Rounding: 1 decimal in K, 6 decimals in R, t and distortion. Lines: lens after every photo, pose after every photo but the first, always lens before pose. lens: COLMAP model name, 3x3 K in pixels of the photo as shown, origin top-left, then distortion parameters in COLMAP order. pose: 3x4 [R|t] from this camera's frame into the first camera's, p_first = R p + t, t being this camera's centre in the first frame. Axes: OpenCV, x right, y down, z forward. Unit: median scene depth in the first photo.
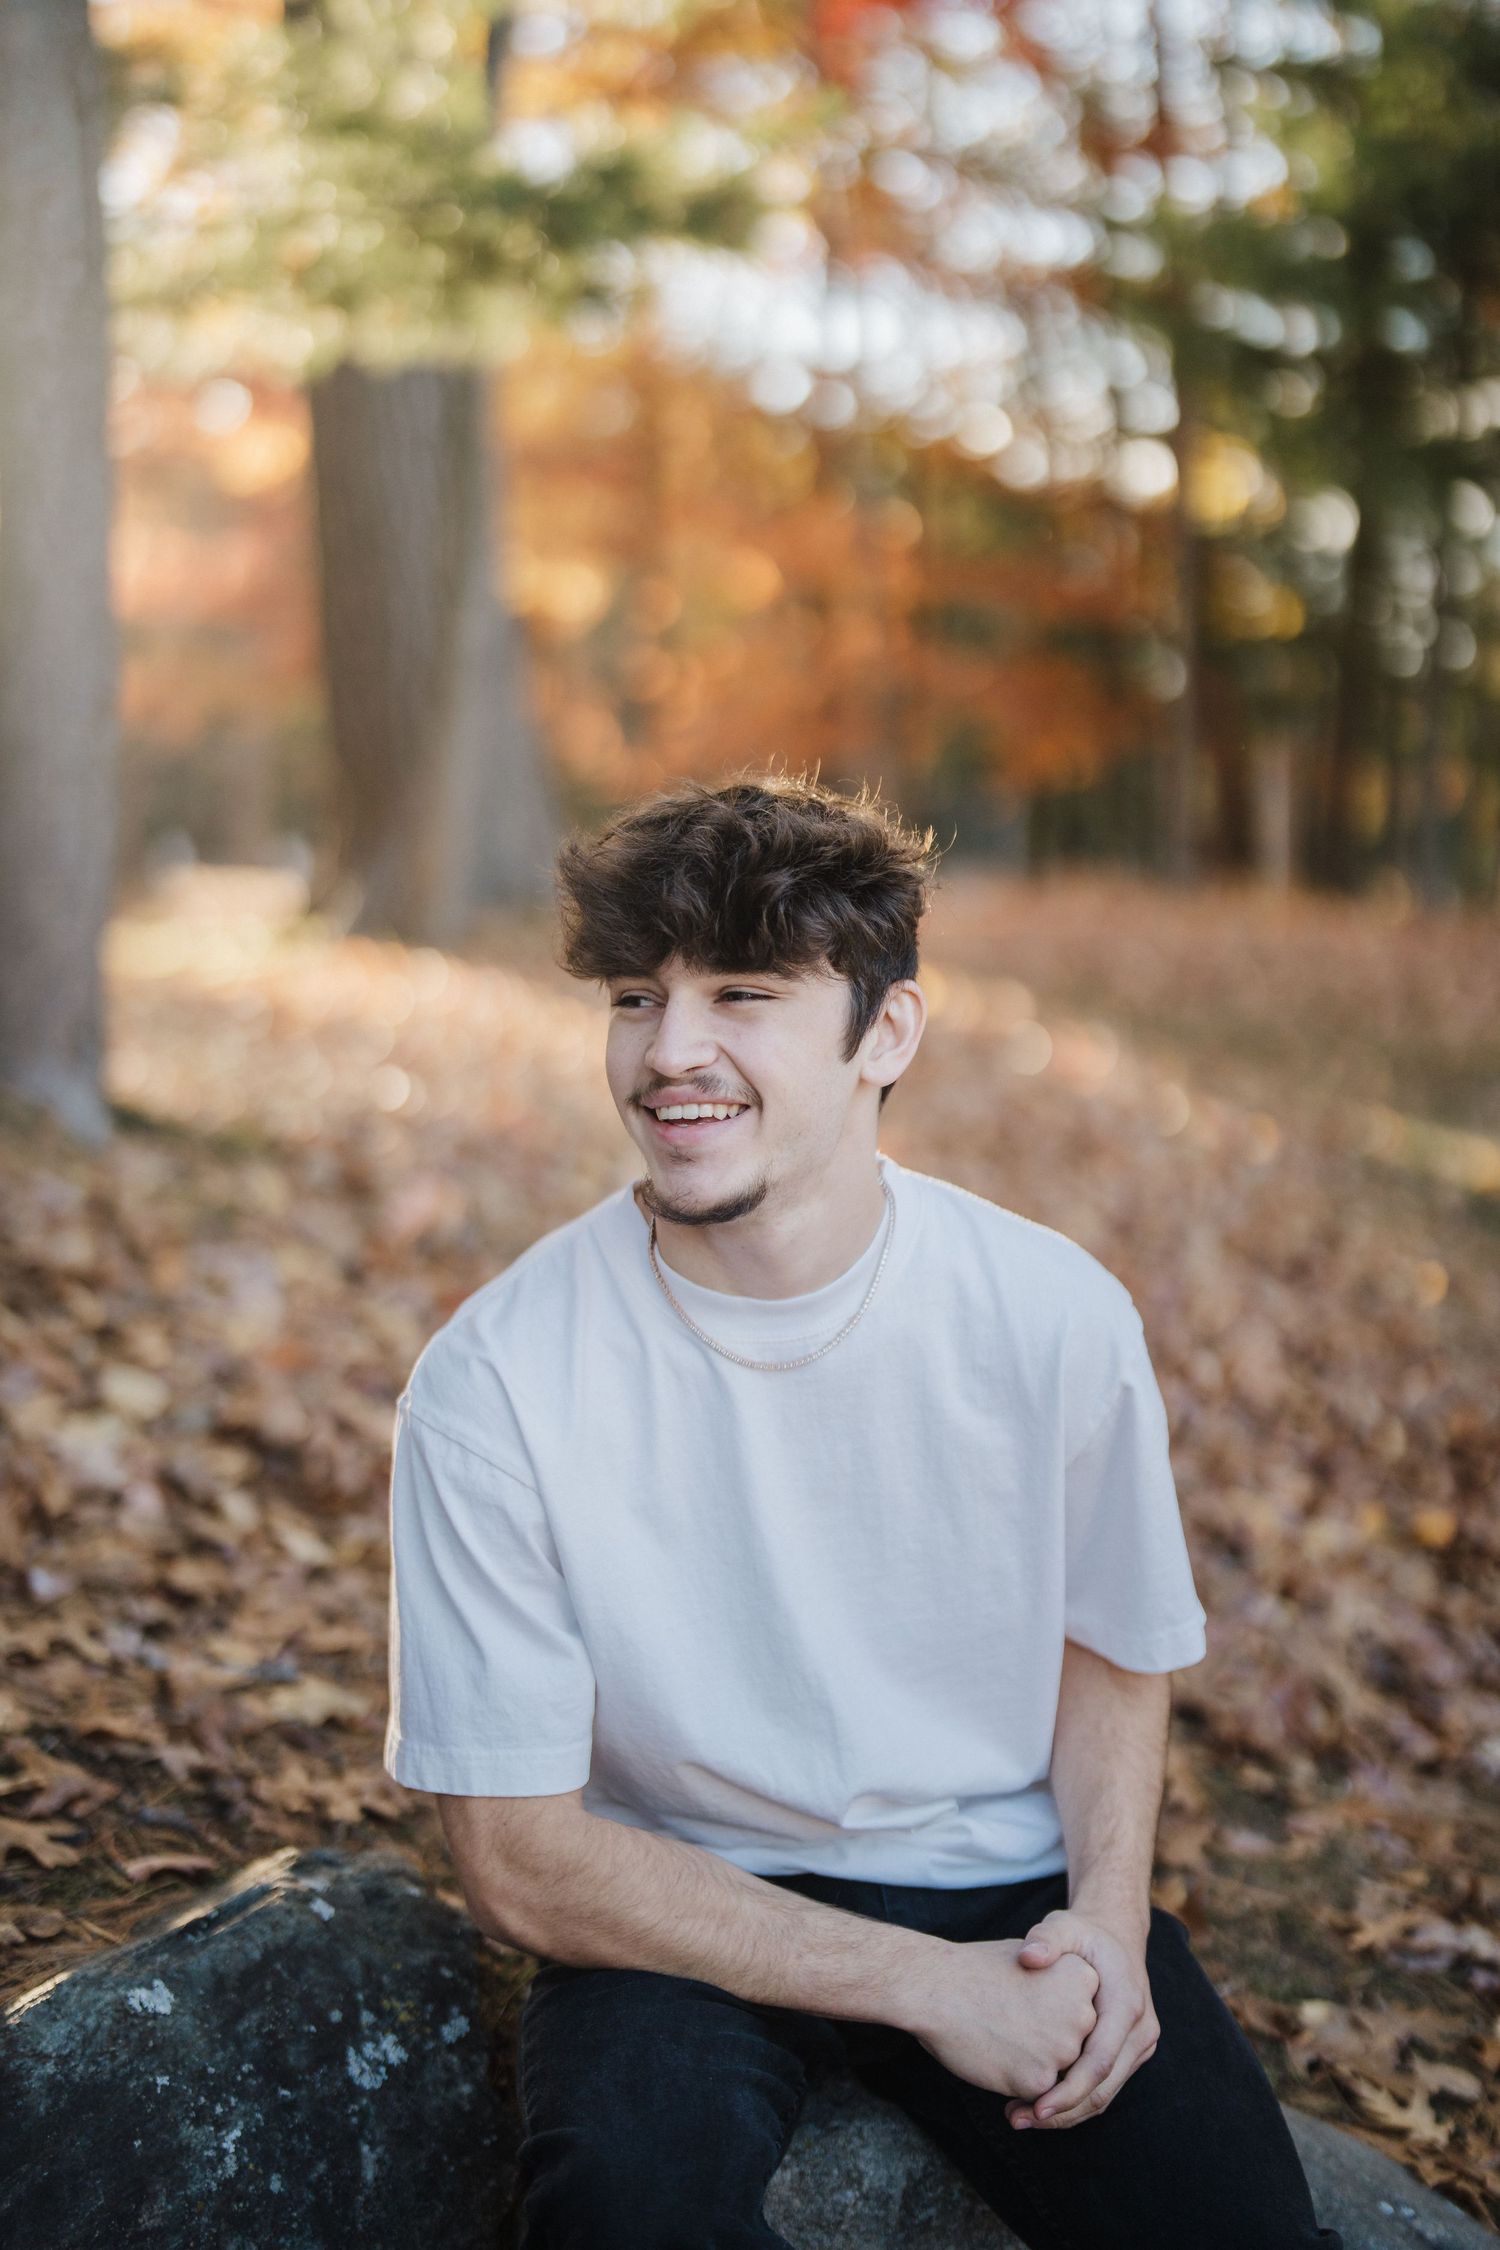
lens RADIAL K [[3139.5, 0, 715.3], [0, 3139.5, 1109.0], [0, 0, 1]] dist [-0.176108, 1.205767]
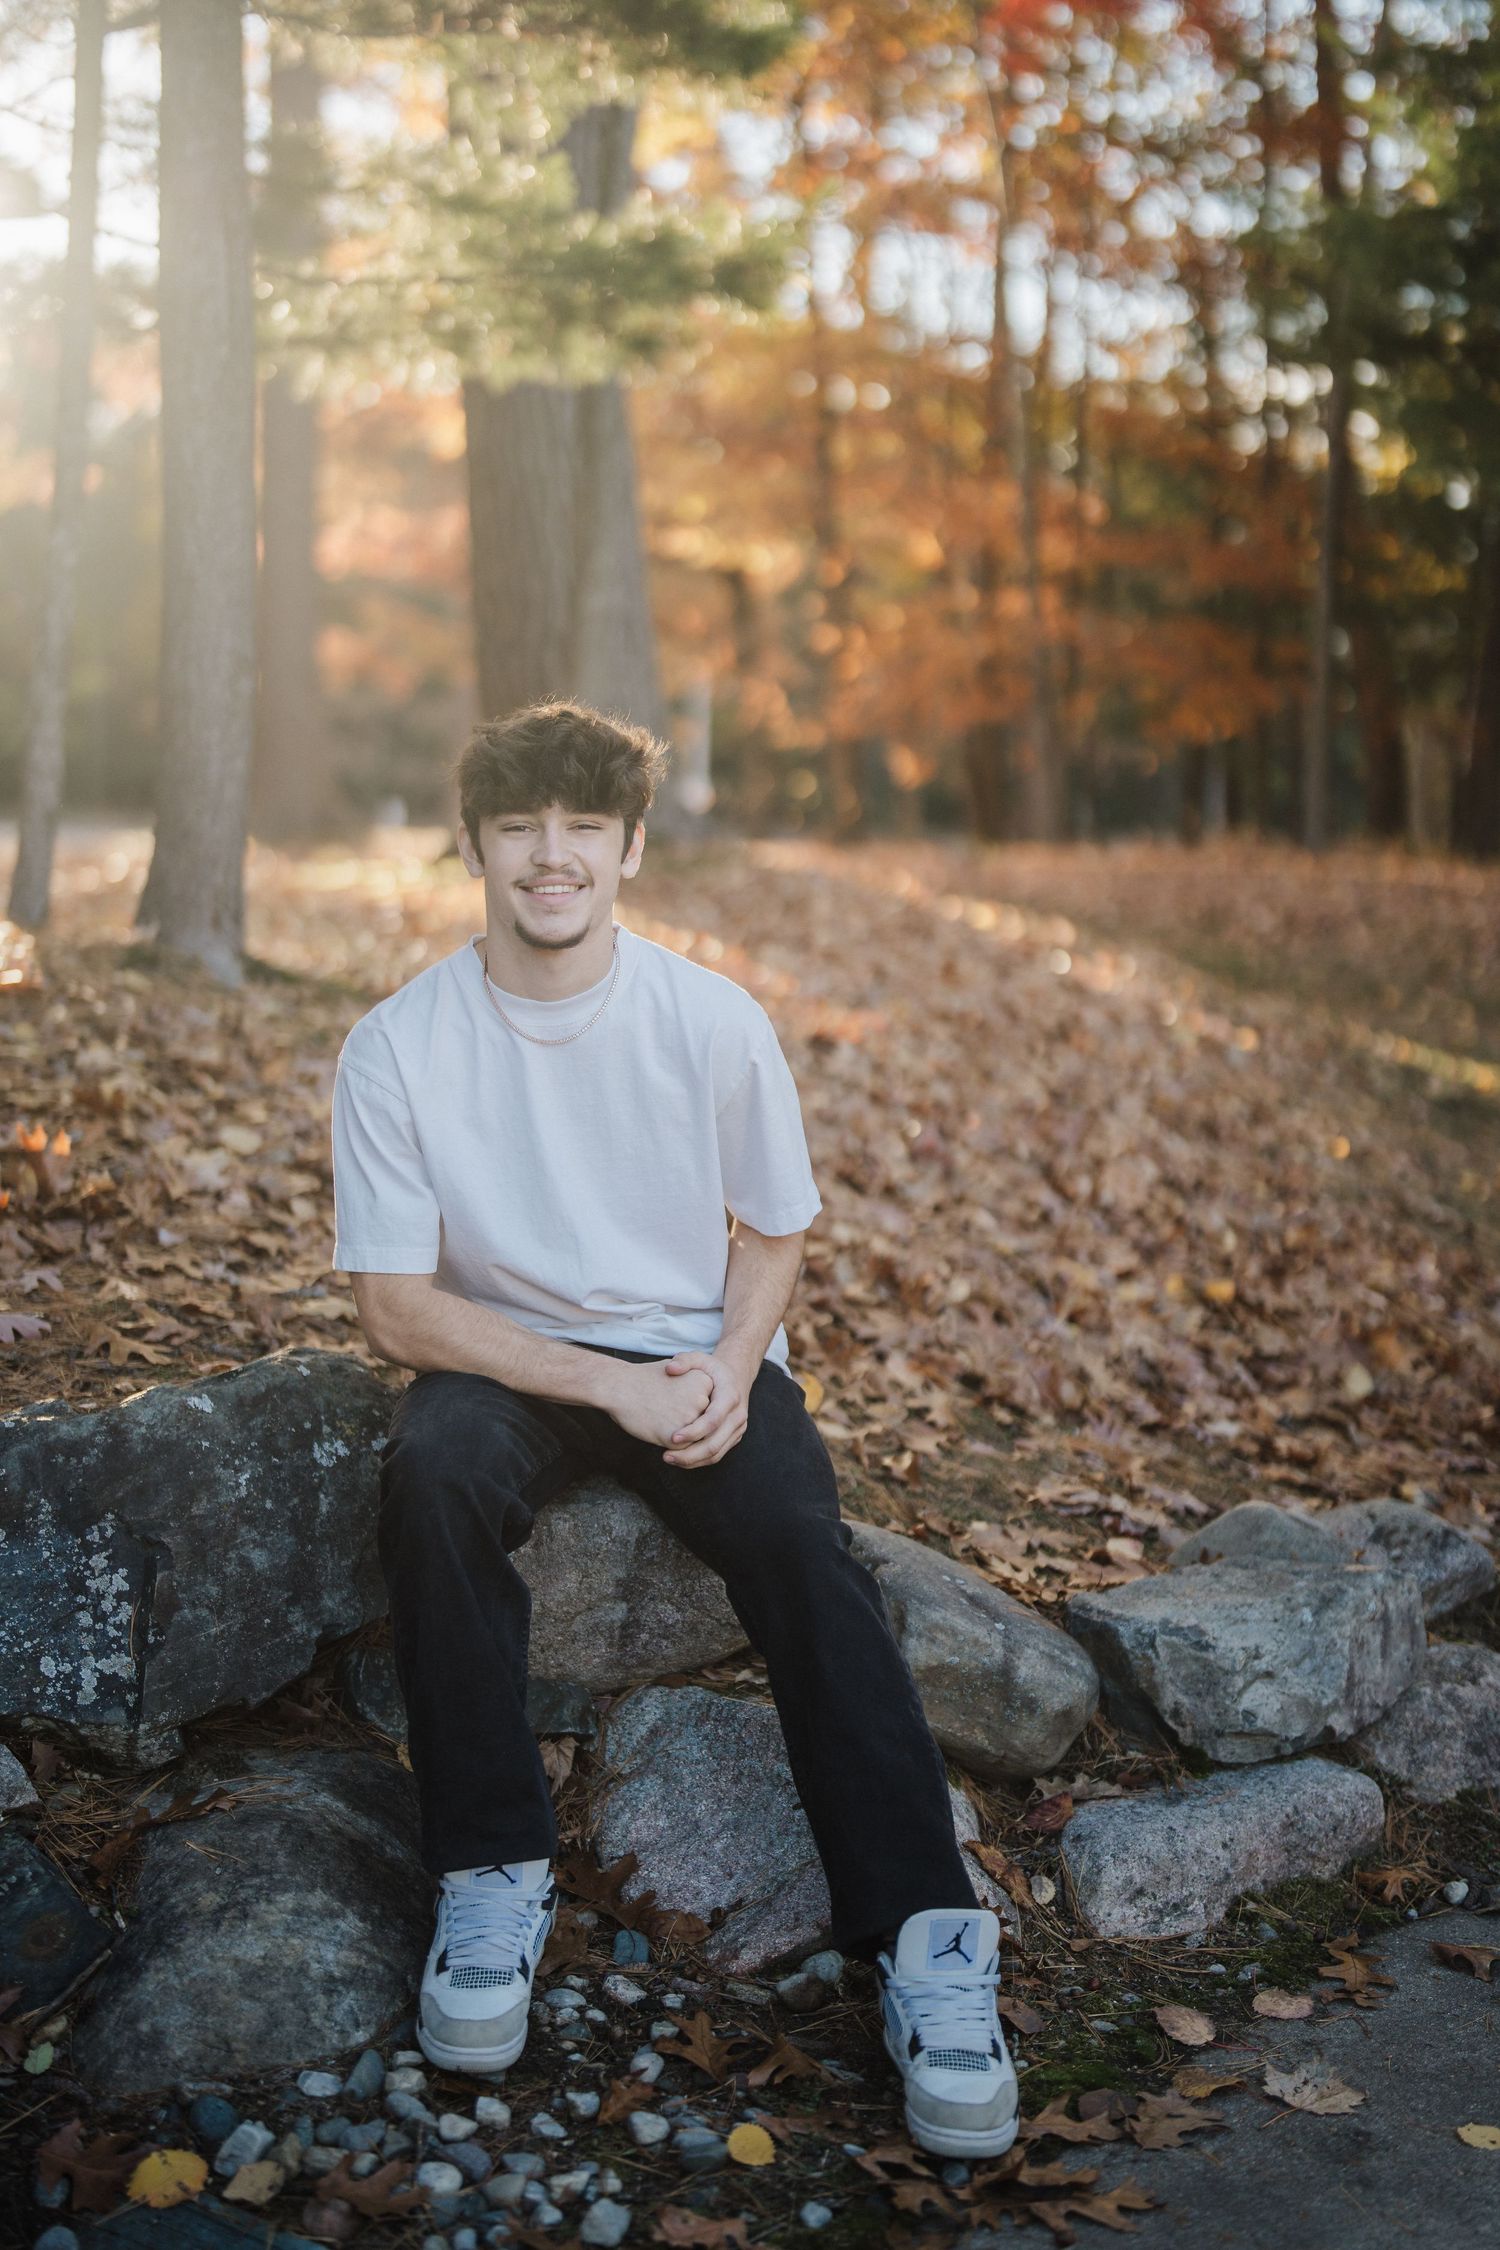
lens RADIAL K [[3139.5, 0, 715.3], [0, 3139.5, 1109.0], [0, 0, 1]] dist [-0.176108, 1.205767]
pose [[0.997403, 0.016104, -0.070197, 0.168424], [-0.015227, 0.999799, 0.013015, 0.067505], [0.070393, -0.011912, 0.997448, -0.537648]]
